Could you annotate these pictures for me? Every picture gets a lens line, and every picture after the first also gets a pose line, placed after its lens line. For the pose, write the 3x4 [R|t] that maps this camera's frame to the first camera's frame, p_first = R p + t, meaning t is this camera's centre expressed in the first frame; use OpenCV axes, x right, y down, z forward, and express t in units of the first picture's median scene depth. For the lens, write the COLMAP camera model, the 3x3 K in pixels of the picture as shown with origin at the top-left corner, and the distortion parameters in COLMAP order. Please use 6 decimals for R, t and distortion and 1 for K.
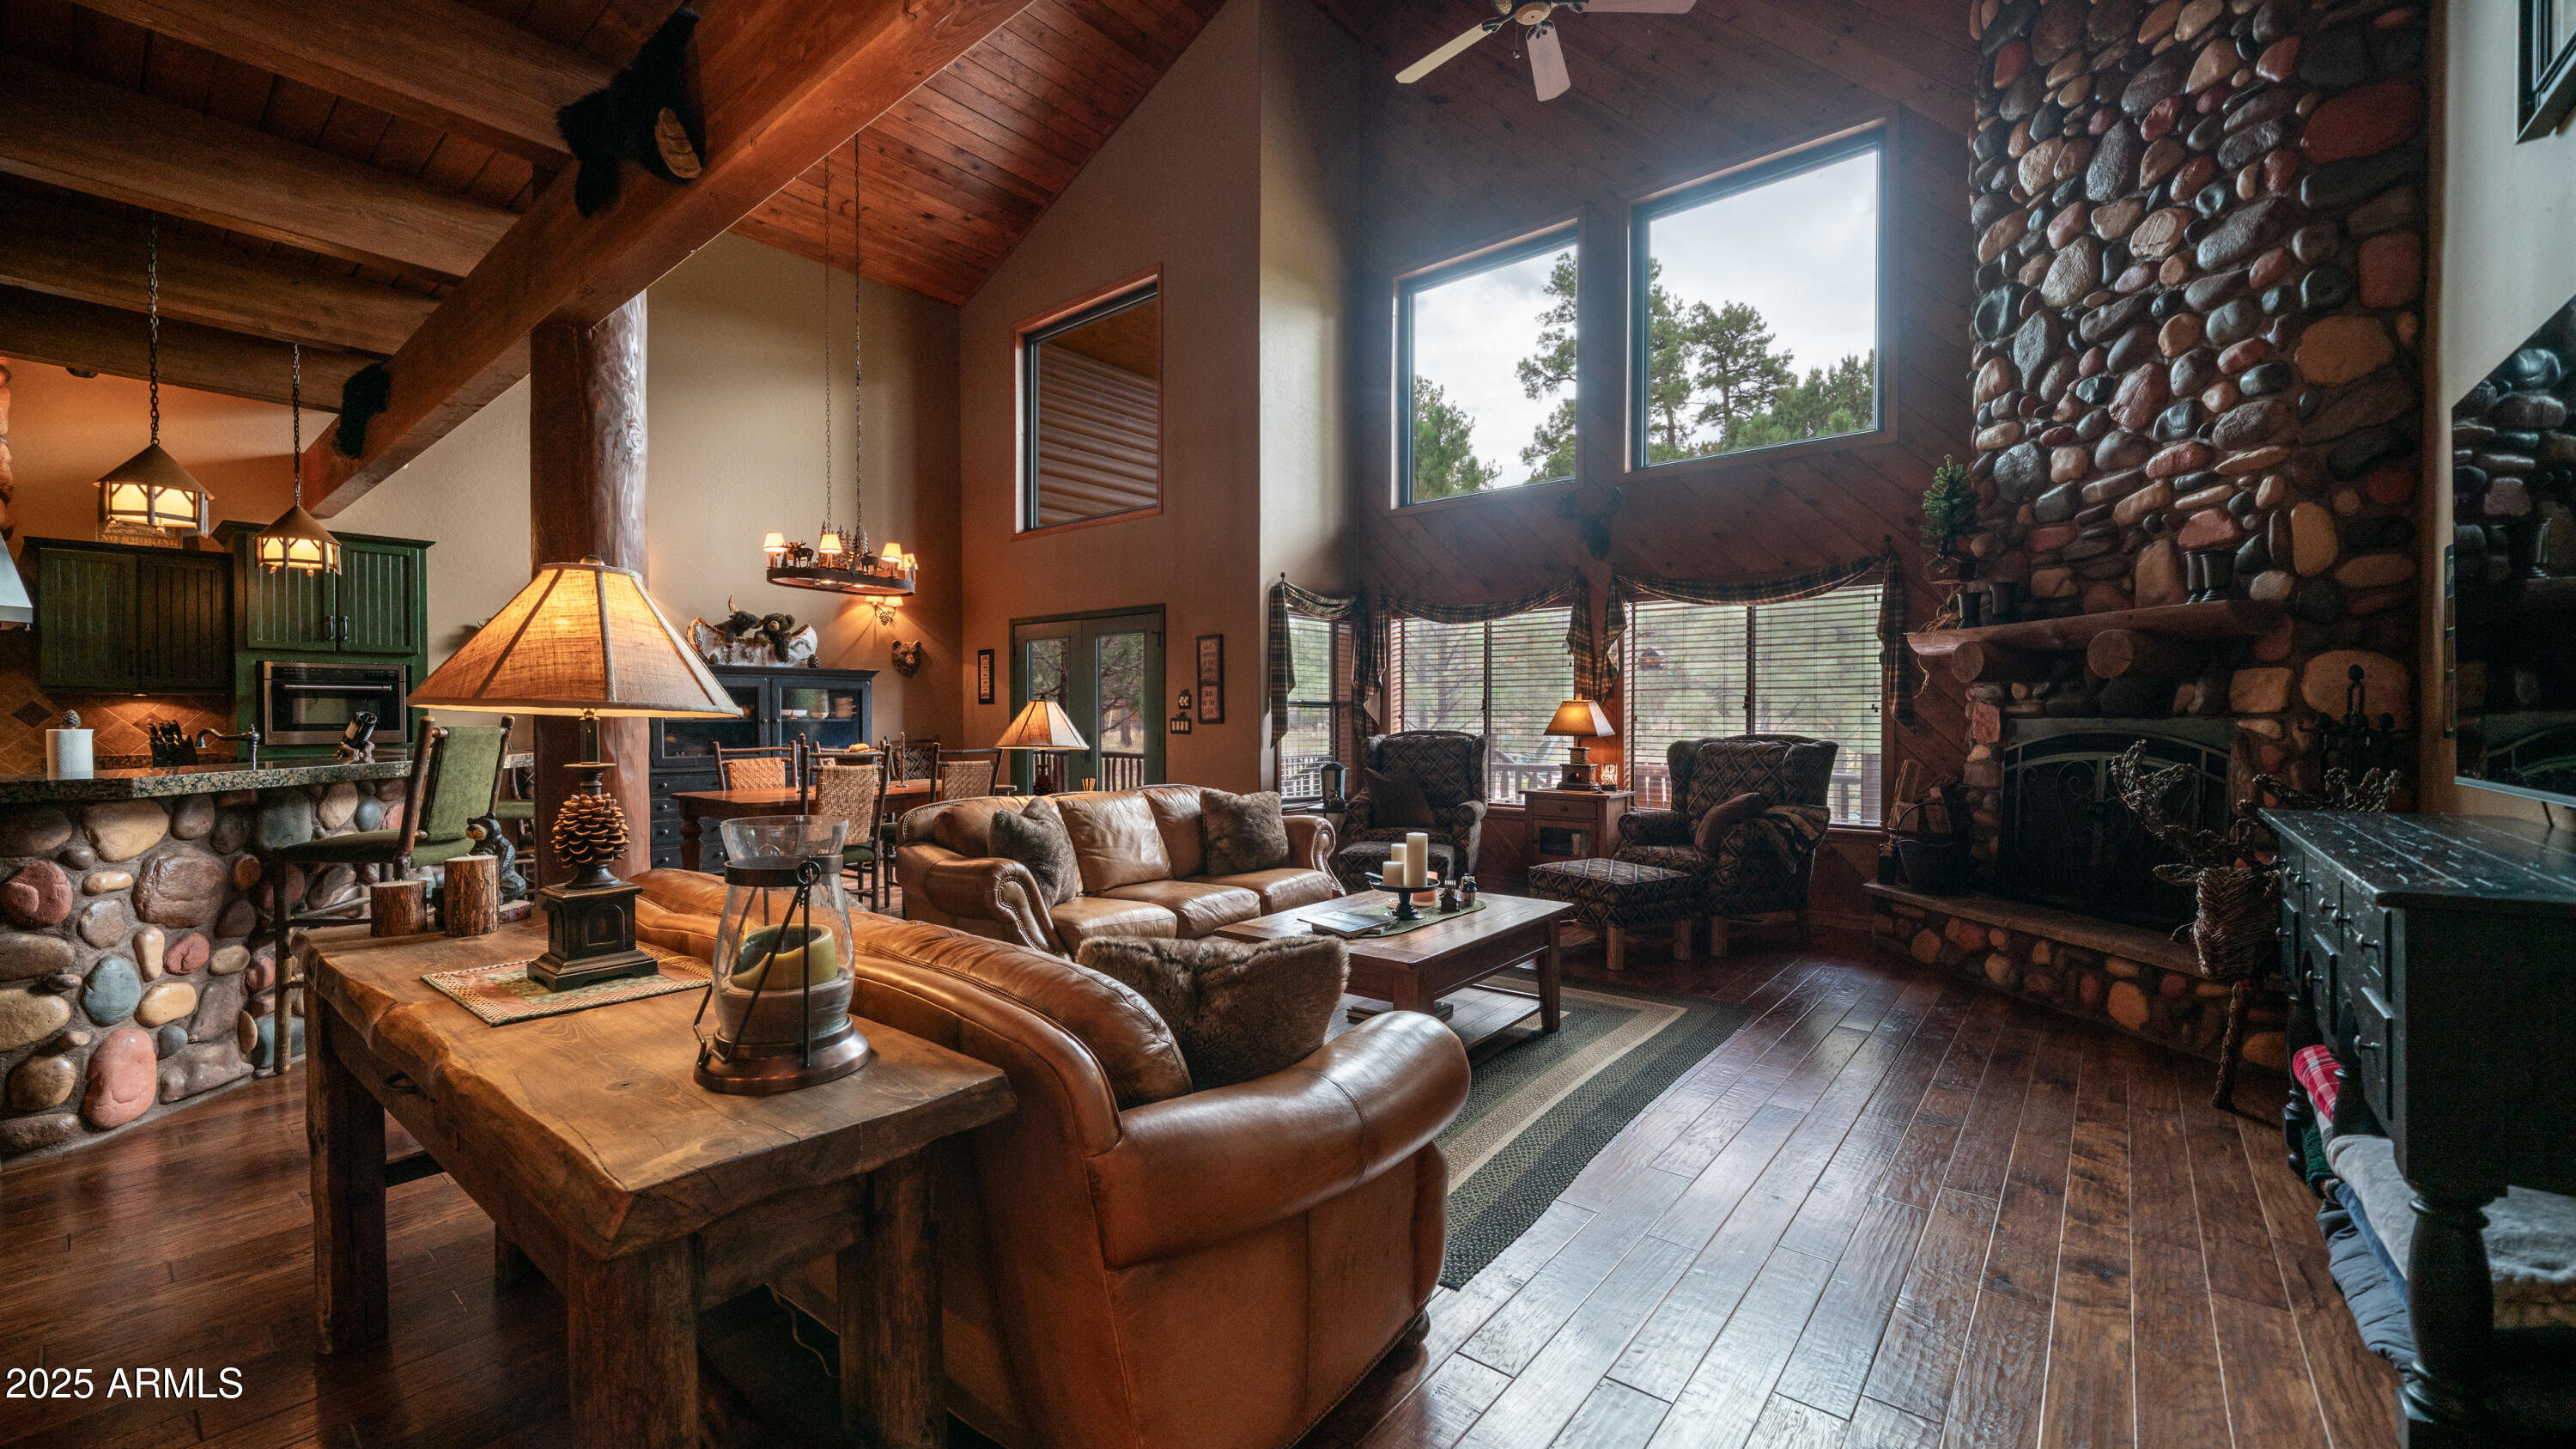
lens RADIAL K [[1016.6, 0, 1271.4], [0, 1016.6, 720.3], [0, 0, 1]] dist [-0.001526, 0.001298]
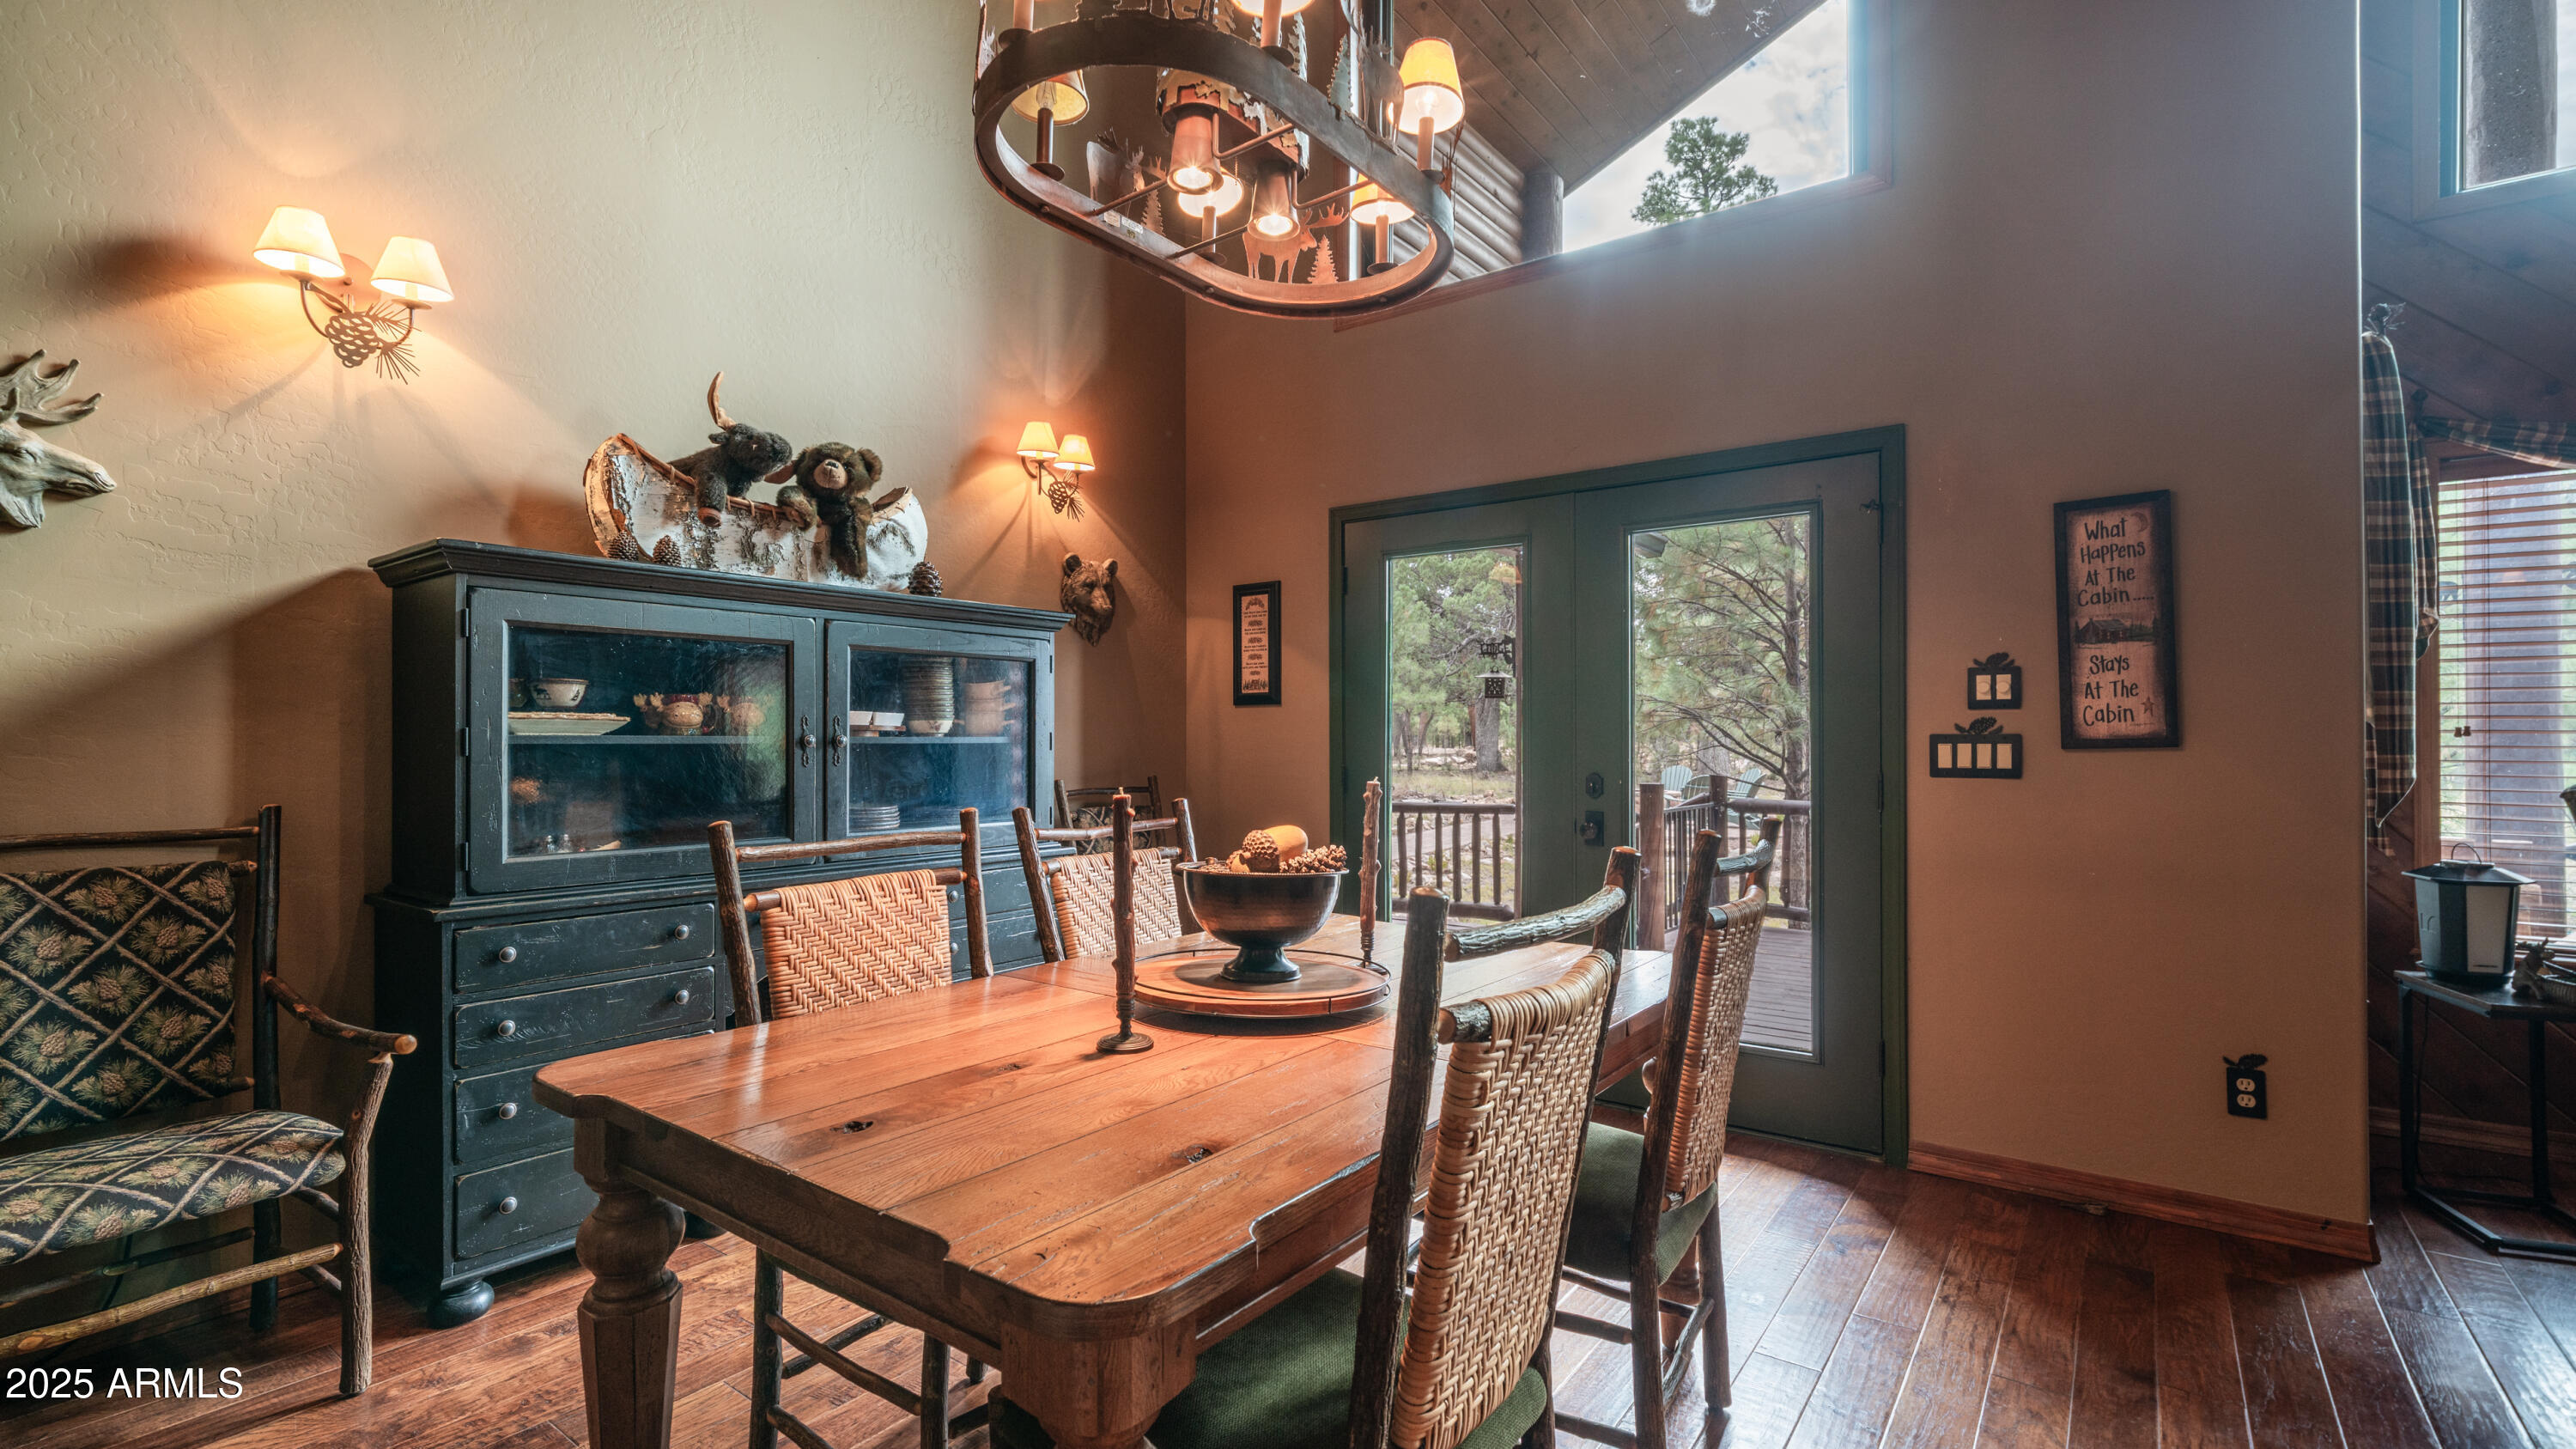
lens RADIAL K [[1155.2, 0, 1270.1], [0, 1155.2, 726.9], [0, 0, 1]] dist [-0.001013, 0.002165]
pose [[0.999088, 0.002058, 0.042656, -0.380297], [-0.001320, 0.999849, -0.017319, 0.002540], [-0.042685, 0.017247, 0.998940, 0.636928]]
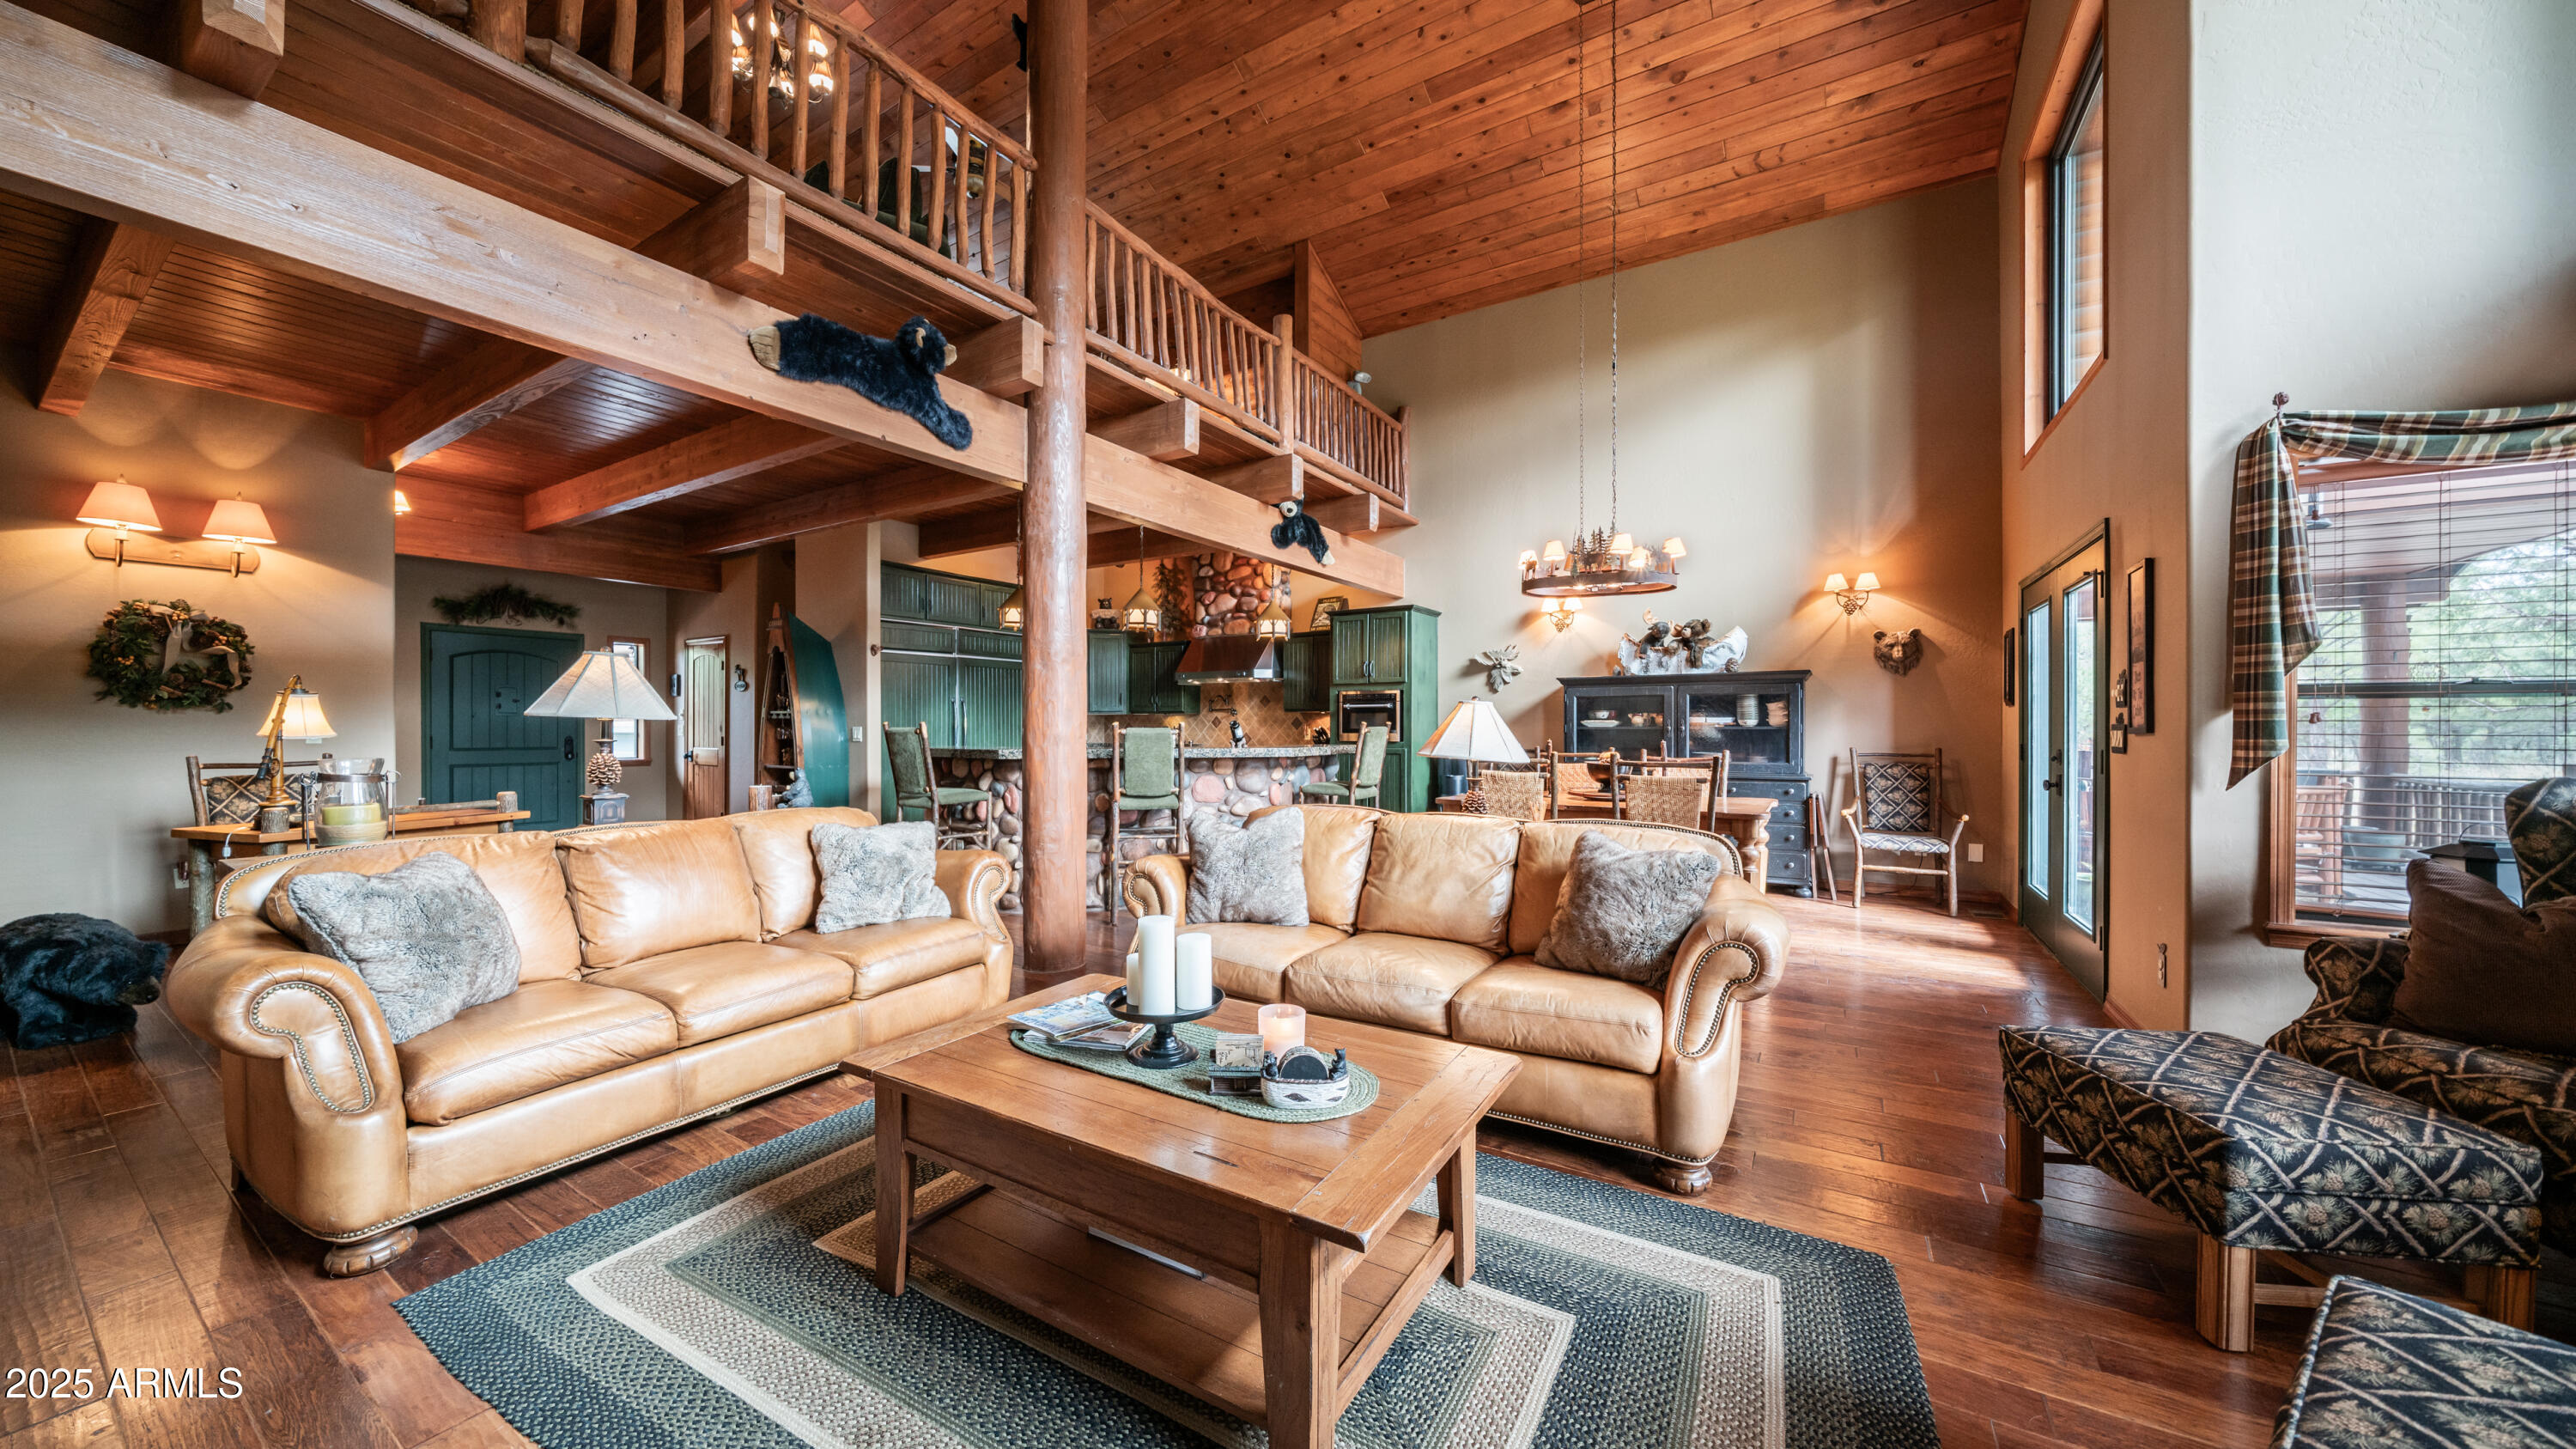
lens RADIAL K [[879.2, 0, 1260.0], [0, 879.2, 729.7], [0, 0, 1]] dist [0.000204, 0.000000]
pose [[0.120781, 0.004154, -0.992671, 0.343111], [-0.003566, 0.999987, 0.003751, 0.000252], [0.992673, 0.003086, 0.120794, 0.517126]]
